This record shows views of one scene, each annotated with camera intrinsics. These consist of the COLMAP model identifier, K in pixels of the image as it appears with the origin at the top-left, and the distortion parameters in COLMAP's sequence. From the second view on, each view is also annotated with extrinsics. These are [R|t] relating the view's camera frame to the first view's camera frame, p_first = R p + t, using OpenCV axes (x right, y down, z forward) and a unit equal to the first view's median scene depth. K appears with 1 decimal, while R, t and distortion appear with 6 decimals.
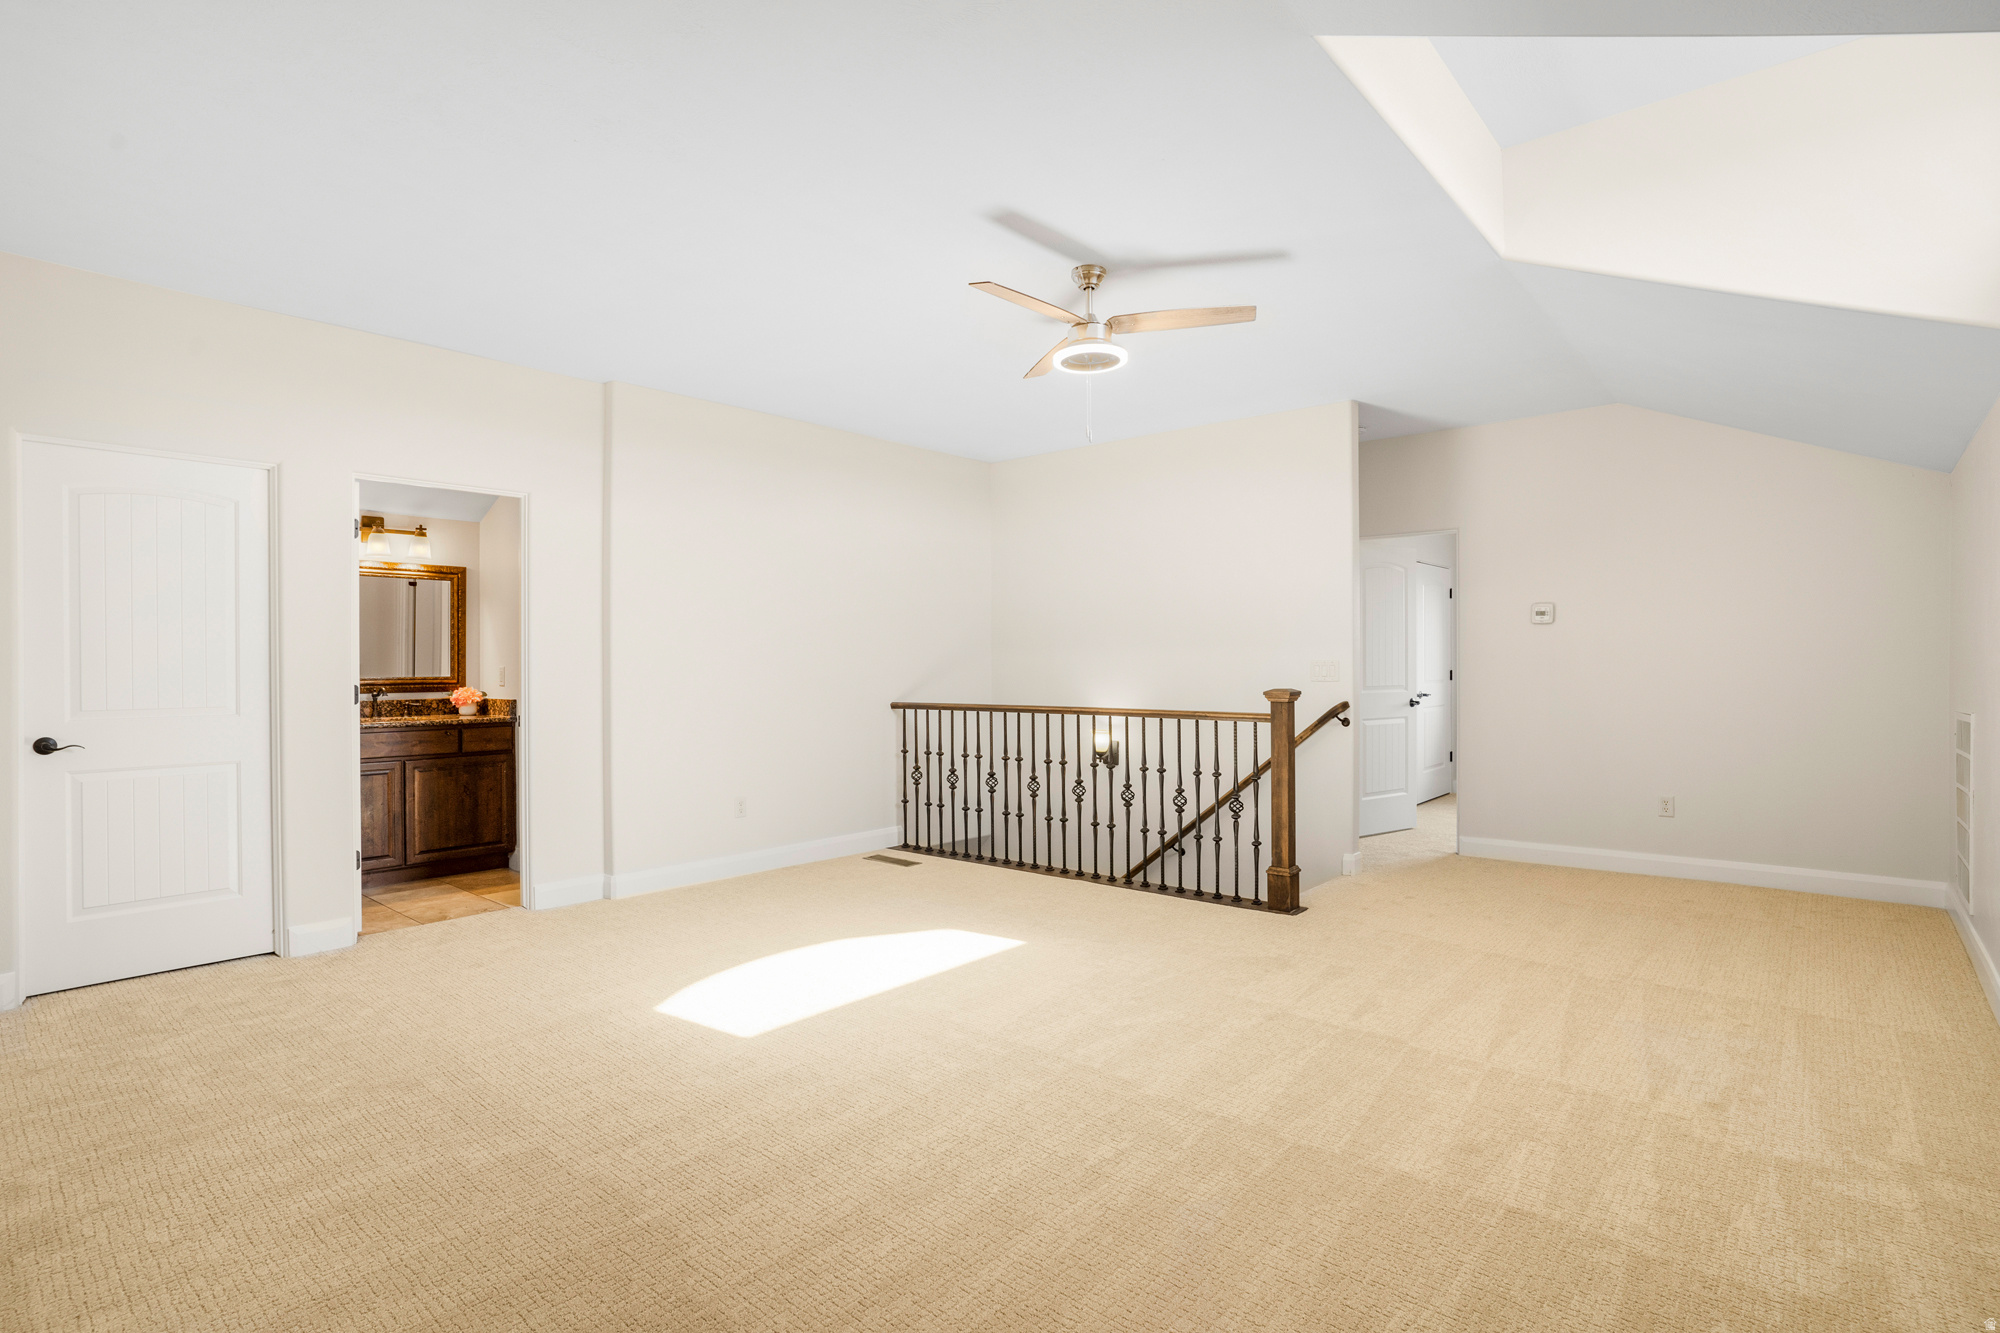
lens RADIAL K [[980.0, 0, 994.7], [0, 980.0, 658.4], [0, 0, 1]] dist [-0.033395, 0.000269]
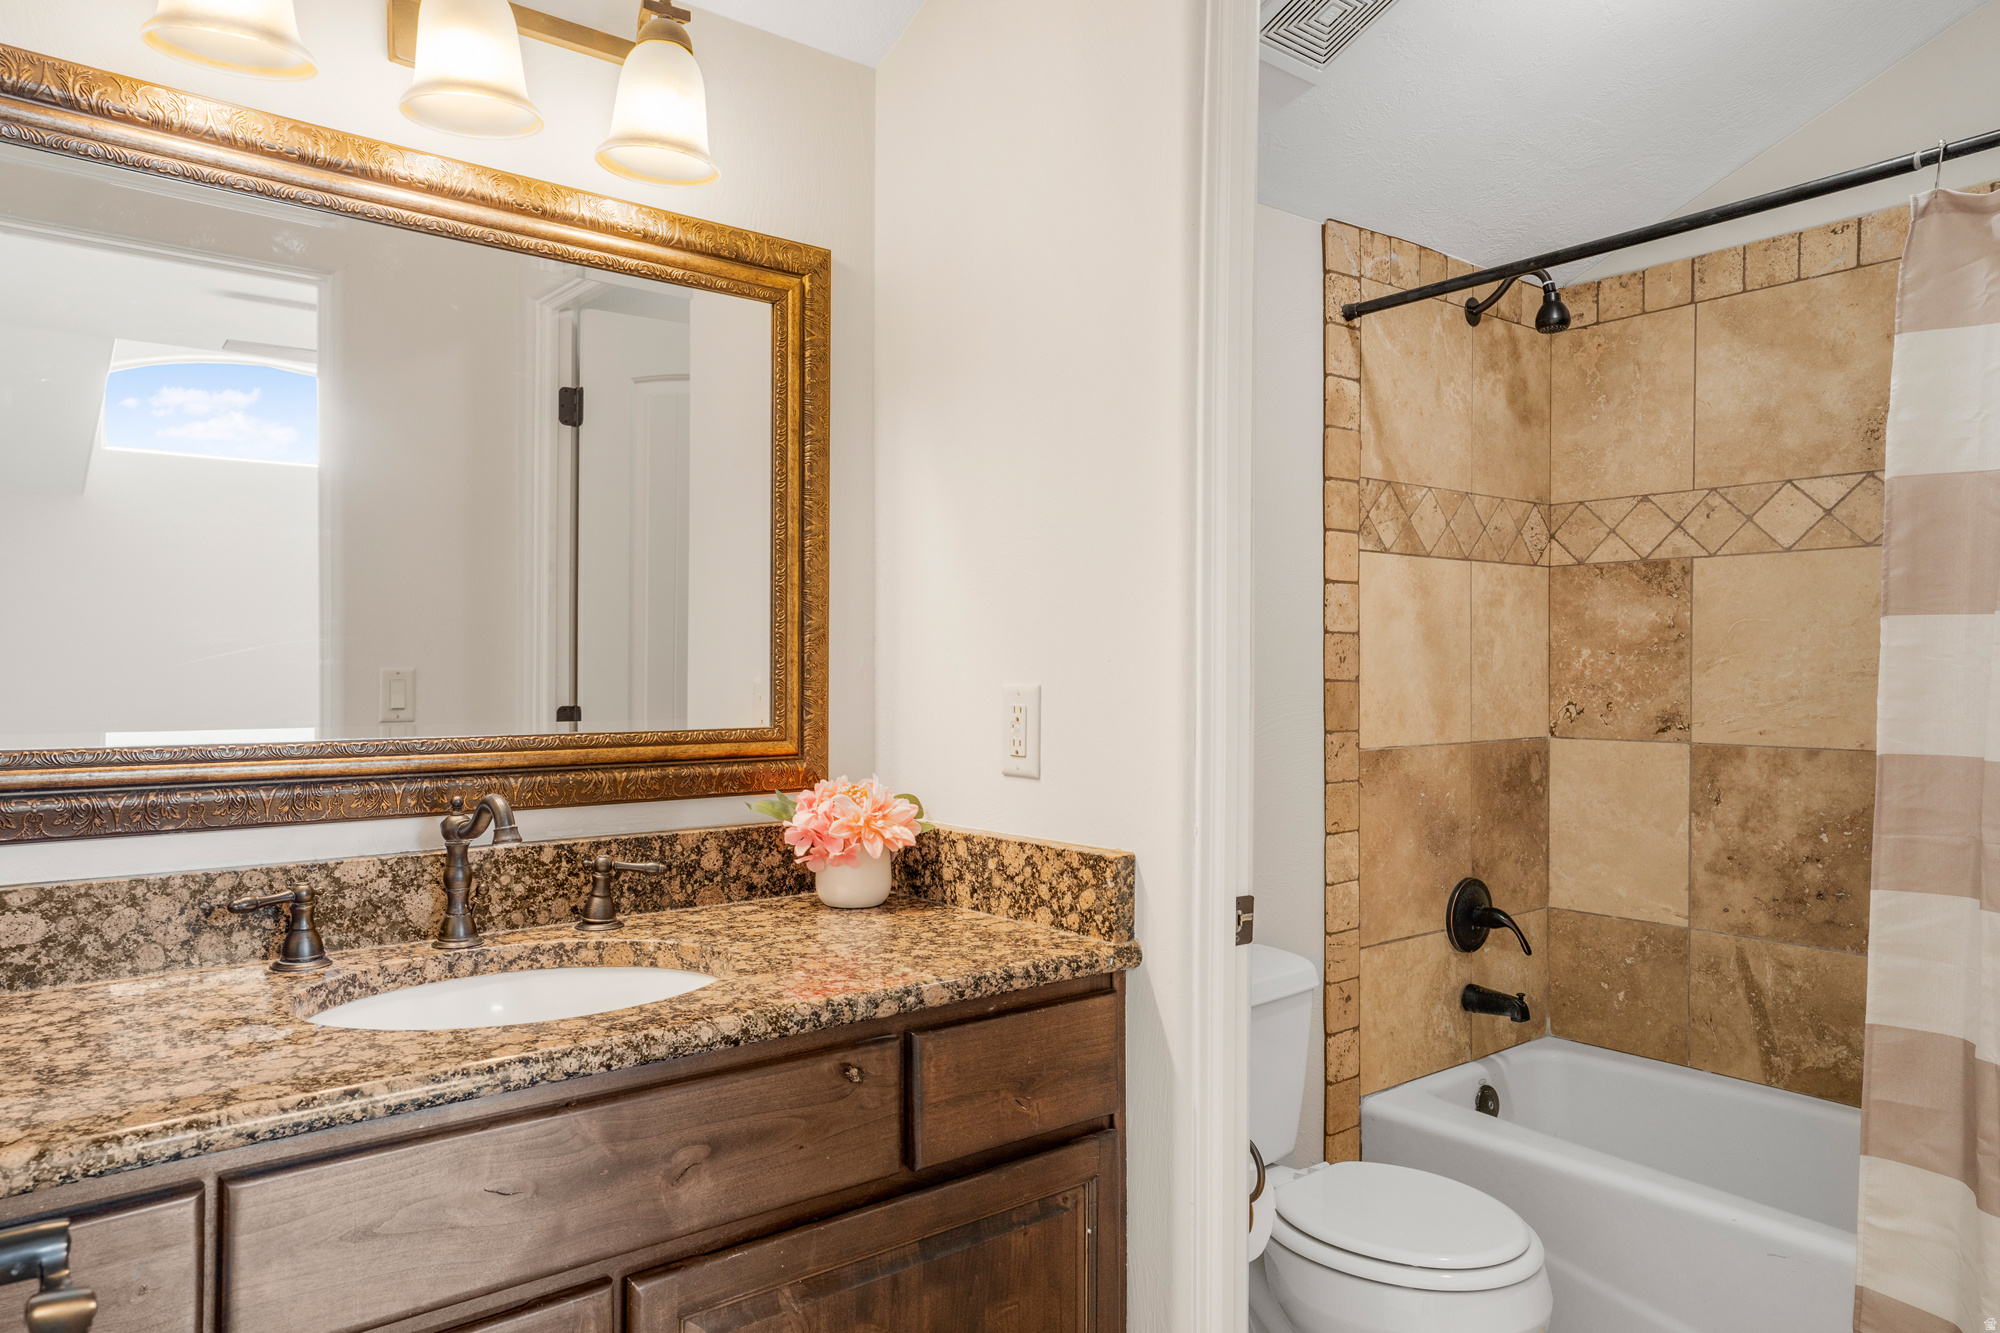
lens RADIAL K [[1303.7, 0, 1002.7], [0, 1303.7, 673.3], [0, 0, 1]] dist [-0.003365, -0.000422]
pose [[0.985941, 0.010223, -0.166778, -0.464380], [-0.009777, 0.999946, 0.003496, 0.004958], [0.166805, -0.001816, 0.985988, 0.720941]]
